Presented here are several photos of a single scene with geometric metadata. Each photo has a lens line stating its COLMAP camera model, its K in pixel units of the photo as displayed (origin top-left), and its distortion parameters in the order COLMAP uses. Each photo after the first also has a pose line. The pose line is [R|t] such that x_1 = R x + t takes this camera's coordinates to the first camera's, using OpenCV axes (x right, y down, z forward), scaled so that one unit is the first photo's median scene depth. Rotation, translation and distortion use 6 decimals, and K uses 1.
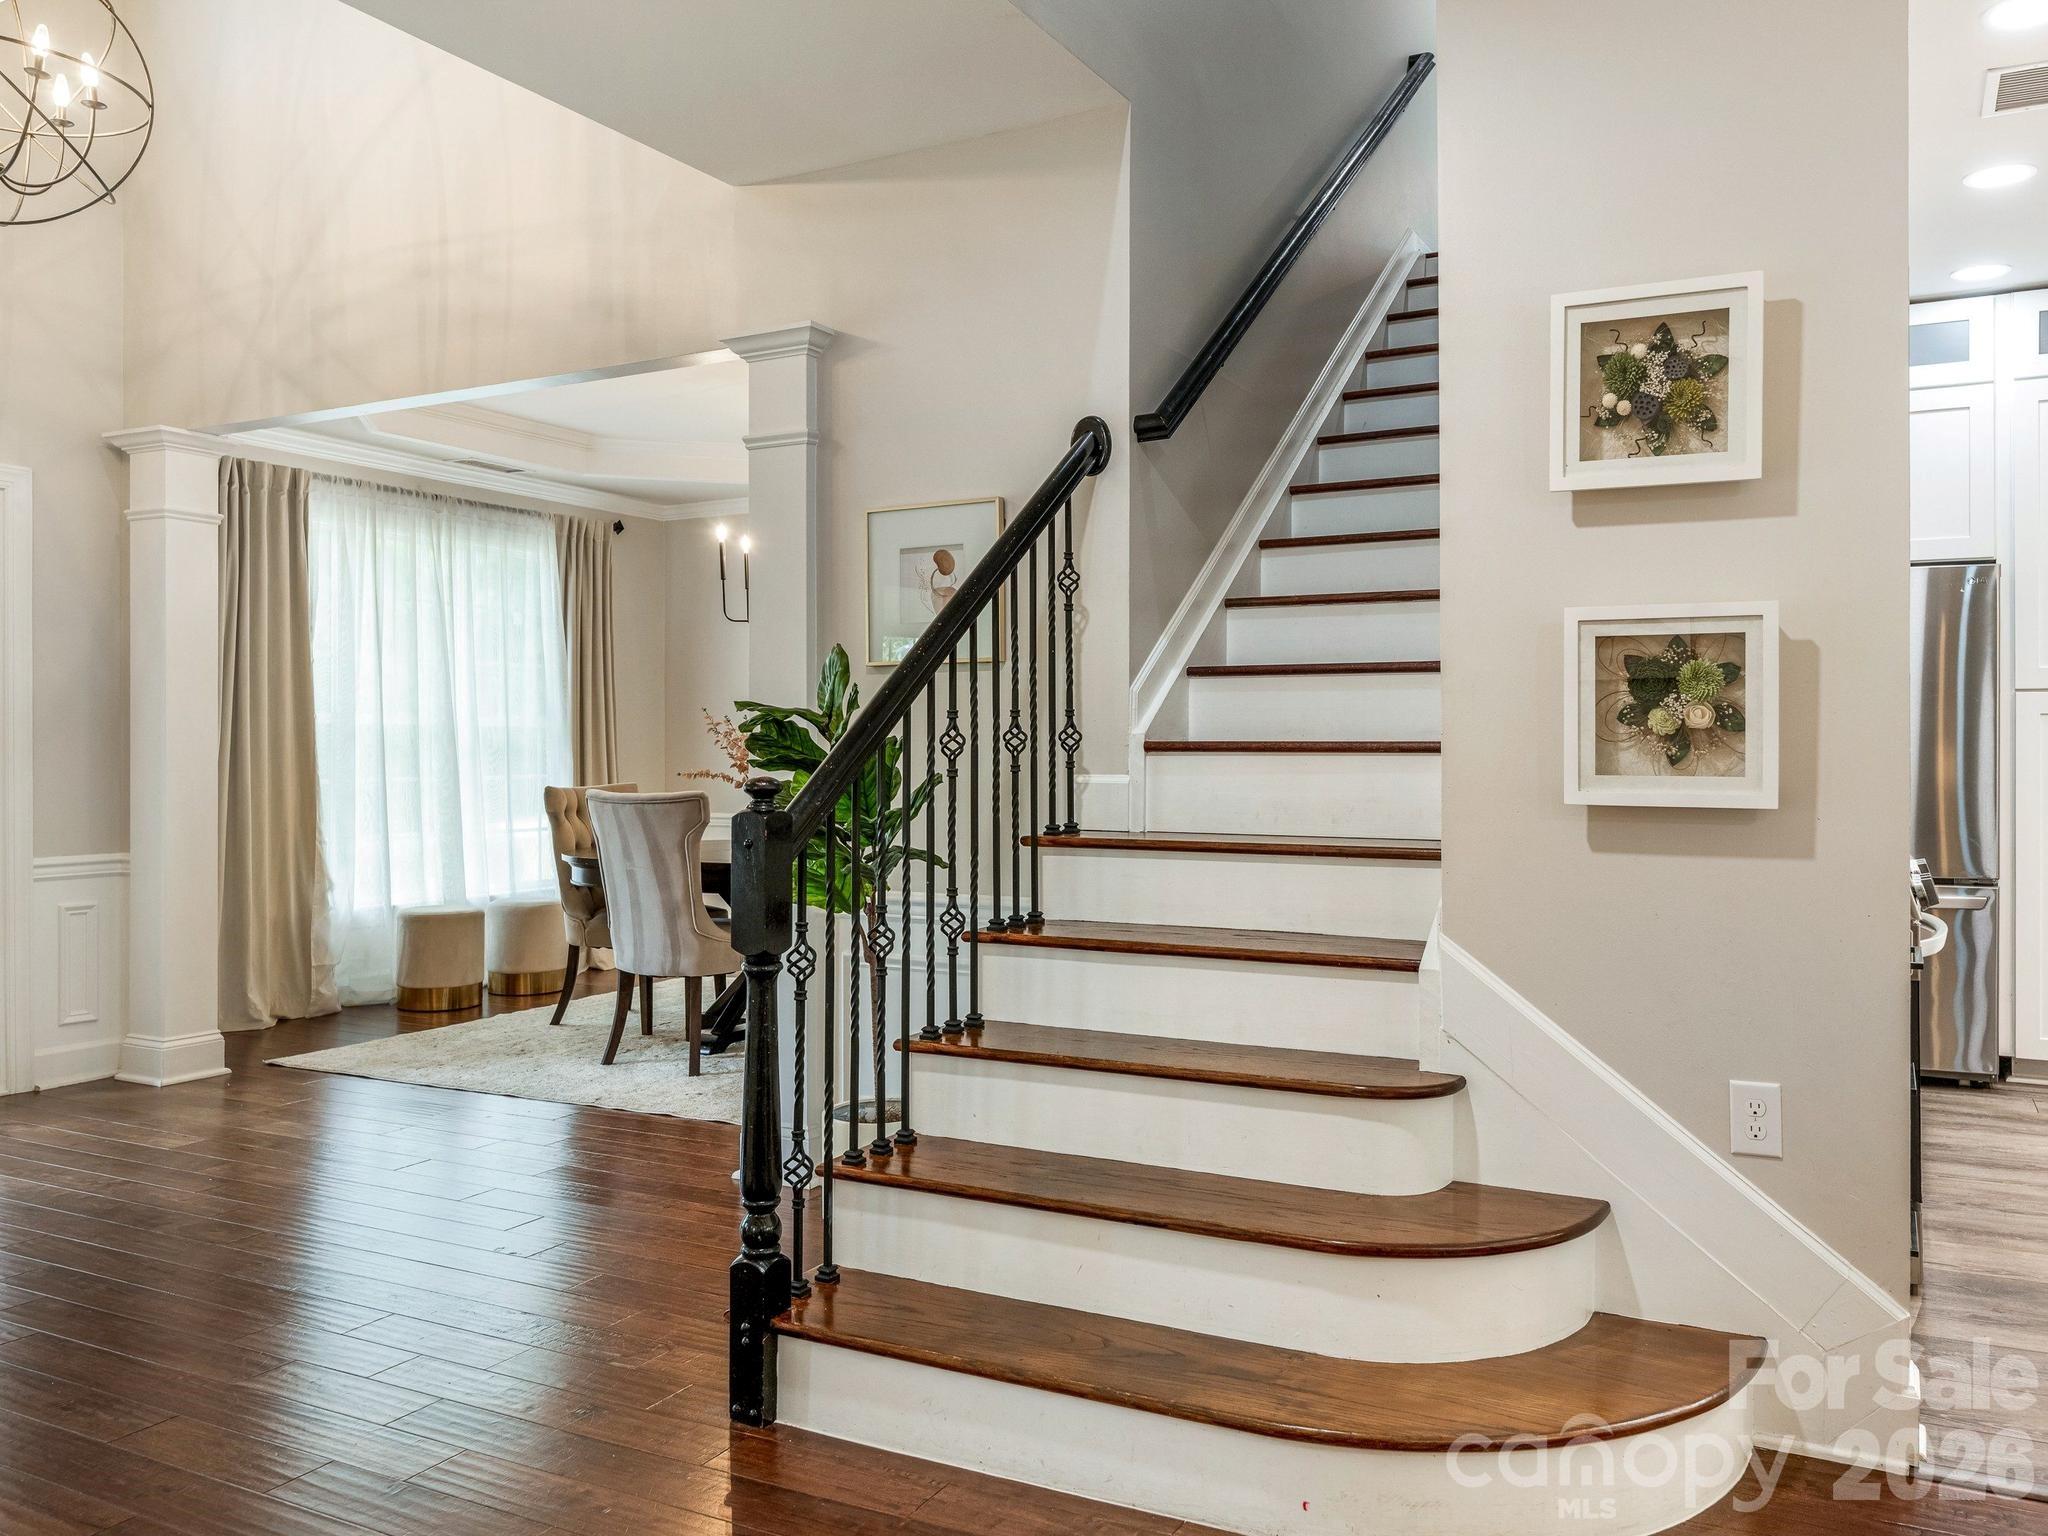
lens RADIAL K [[1535.9, 0, 1082.9], [0, 1535.9, 738.5], [0, 0, 1]] dist [-0.003730, -0.005386]
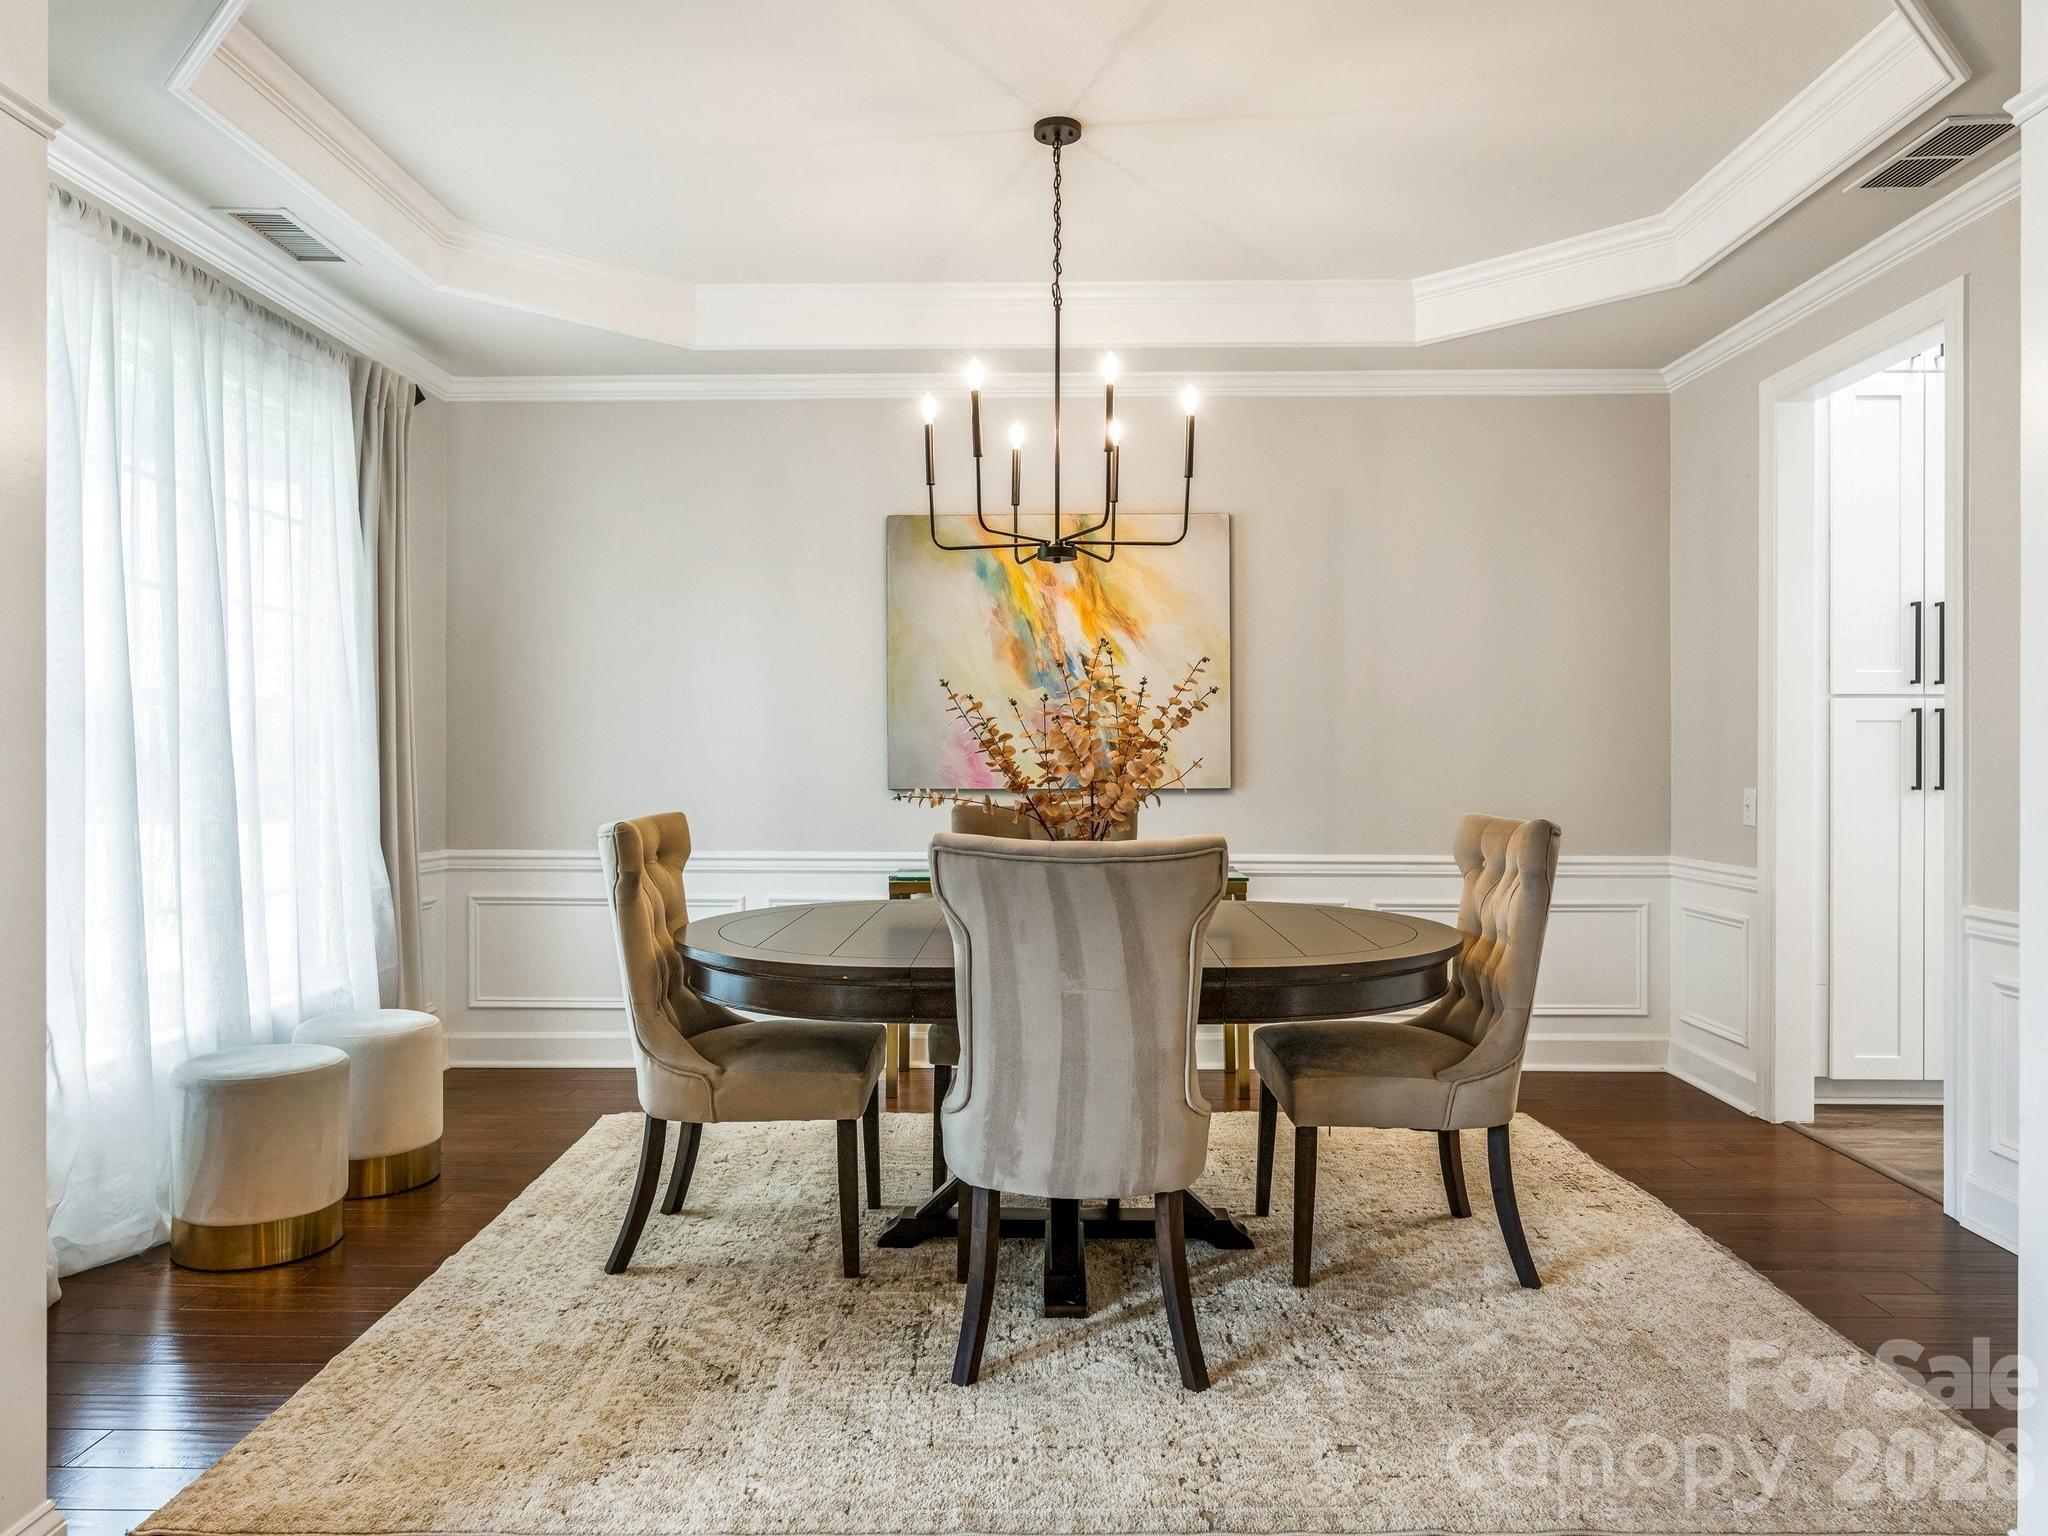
lens RADIAL K [[1353.8, 0, 1007.1], [0, 1353.8, 756.3], [0, 0, 1]] dist [-0.010590, -0.003845]
pose [[0.899075, 0.005098, 0.437766, -0.407418], [-0.006899, 0.999973, 0.002525, 0.006516], [-0.437741, -0.005291, 0.899085, 0.501030]]
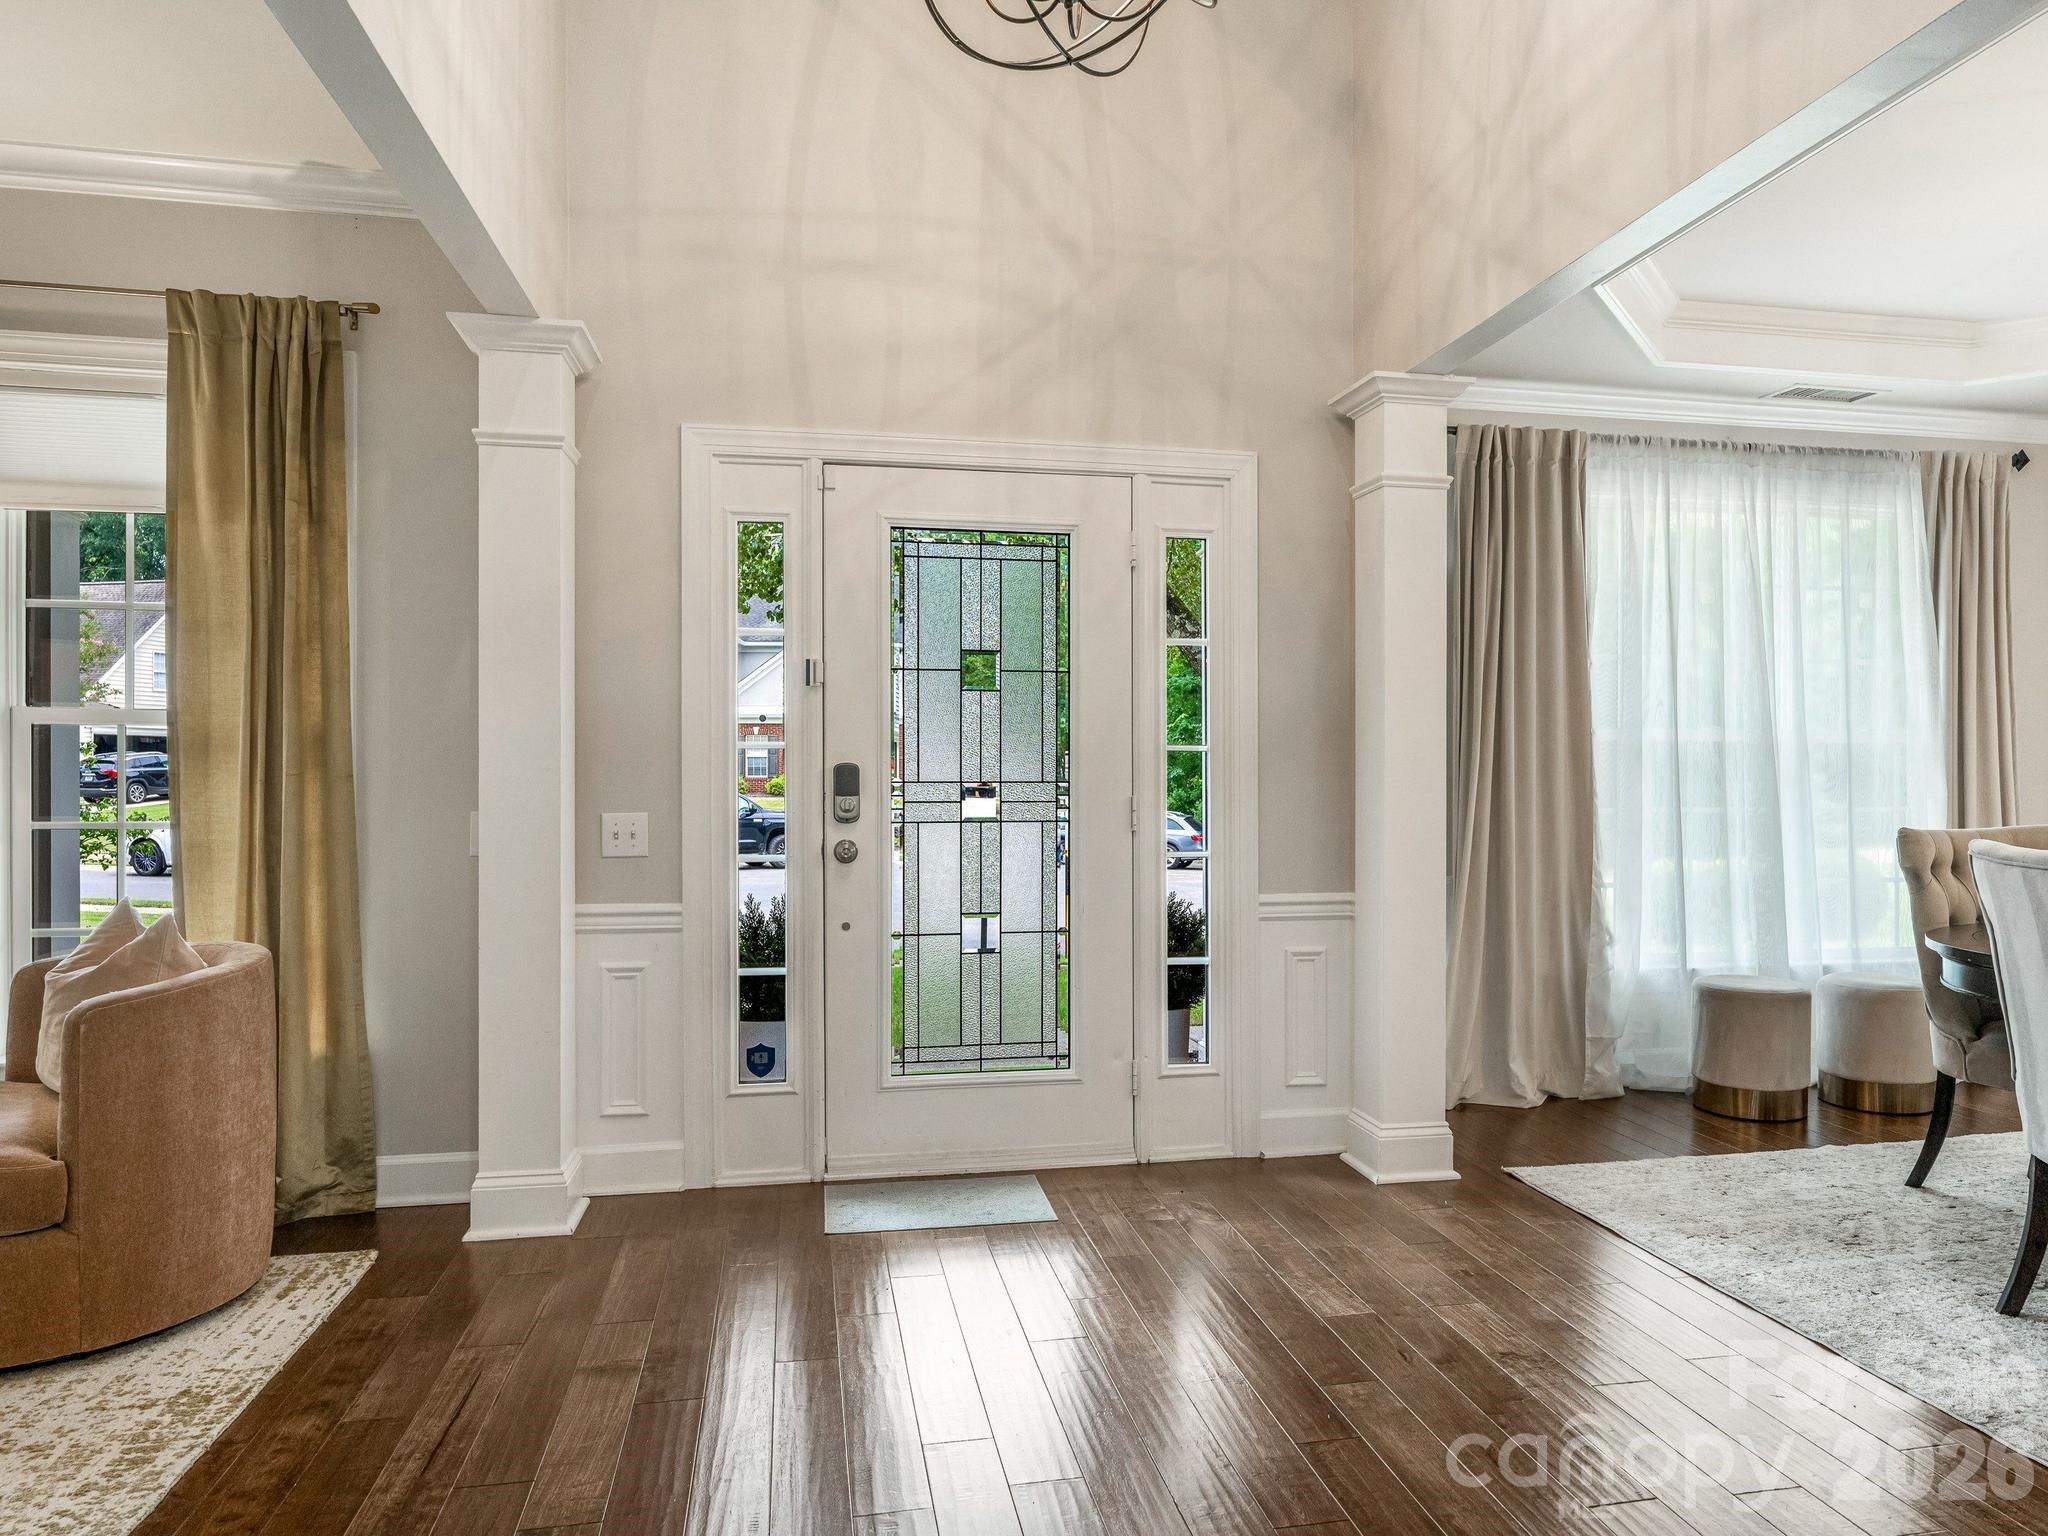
lens RADIAL K [[1327.6, 0, 1113.9], [0, 1327.6, 780.7], [0, 0, 1]] dist [0.001785, 0.000530]
pose [[0.634748, 0.005241, -0.772701, -0.115475], [0.002997, 0.999953, 0.009244, 0.004379], [0.772713, -0.008184, 0.634703, 0.353764]]
